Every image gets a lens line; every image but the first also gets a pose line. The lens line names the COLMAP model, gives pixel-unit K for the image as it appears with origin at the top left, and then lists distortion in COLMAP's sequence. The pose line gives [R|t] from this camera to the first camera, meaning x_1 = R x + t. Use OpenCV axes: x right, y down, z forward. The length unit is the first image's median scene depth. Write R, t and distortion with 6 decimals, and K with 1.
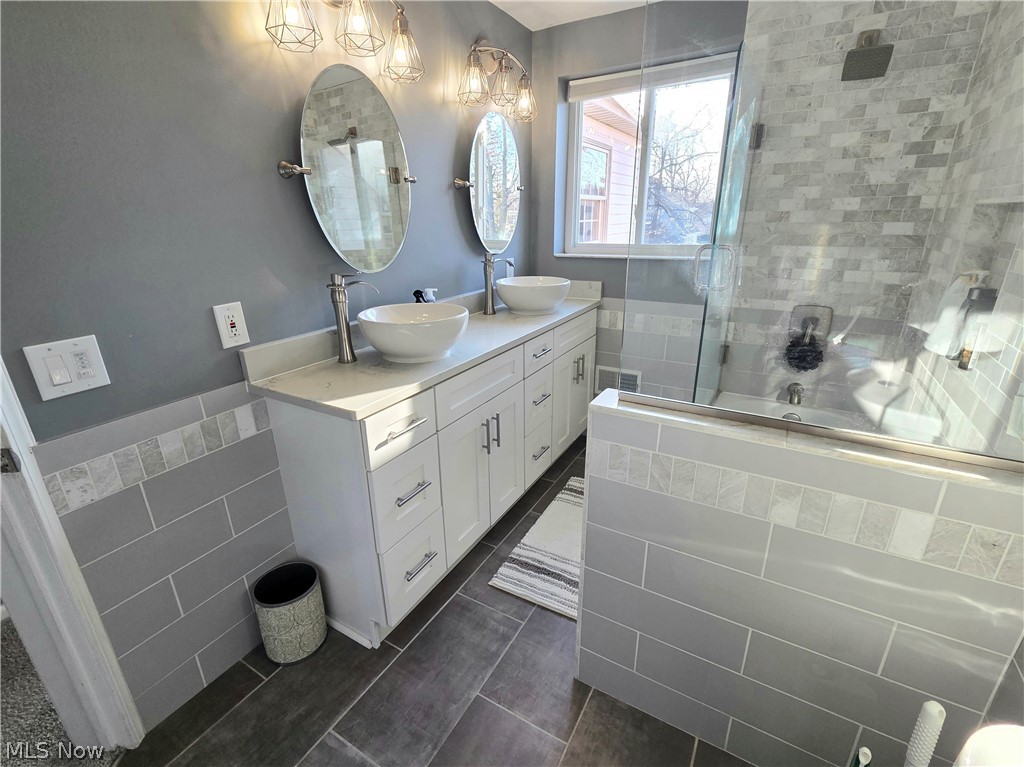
lens RADIAL K [[466.9, 0, 509.8], [0, 466.9, 384.1], [0, 0, 1]] dist [0.004383, -0.000095]
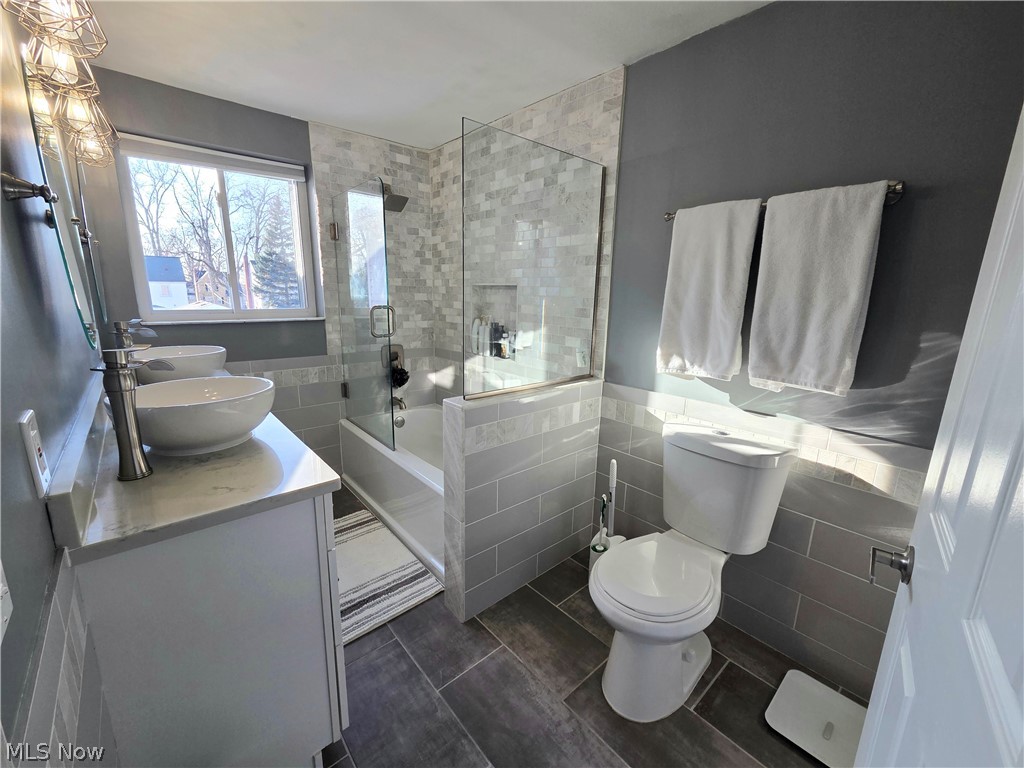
lens RADIAL K [[418.1, 0, 509.9], [0, 418.1, 384.4], [0, 0, 1]] dist [-0.002006, -0.000017]
pose [[0.317822, -0.184990, 0.929929, -0.633547], [0.297986, 0.950574, 0.087254, -0.059943], [-0.900108, 0.249374, 0.357238, 0.233710]]
